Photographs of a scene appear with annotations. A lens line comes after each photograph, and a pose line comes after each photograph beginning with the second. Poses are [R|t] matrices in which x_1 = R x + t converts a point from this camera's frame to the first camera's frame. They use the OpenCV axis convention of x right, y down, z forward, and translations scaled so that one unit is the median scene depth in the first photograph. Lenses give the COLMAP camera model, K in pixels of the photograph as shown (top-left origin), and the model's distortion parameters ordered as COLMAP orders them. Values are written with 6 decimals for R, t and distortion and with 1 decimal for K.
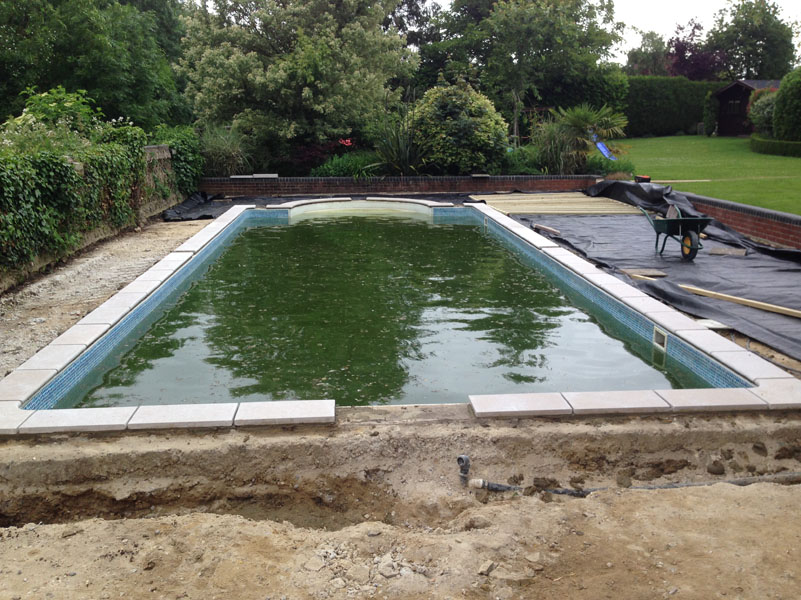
lens RADIAL K [[760.3, 0, 400.5], [0, 760.3, 300.0], [0, 0, 1]] dist [0.127910, -0.280203]
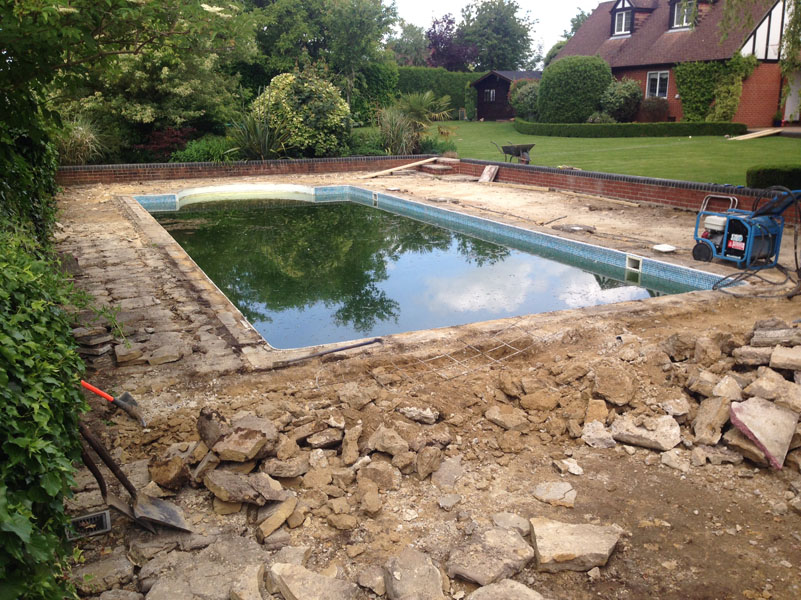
lens RADIAL K [[772.0, 0, 400.5], [0, 772.0, 300.0], [0, 0, 1]] dist [0.093660, 0.002235]
pose [[0.934833, -0.089654, 0.343583, -0.193793], [0.085885, 0.995960, 0.026204, 0.015983], [-0.344545, 0.005013, 0.938757, -0.051213]]
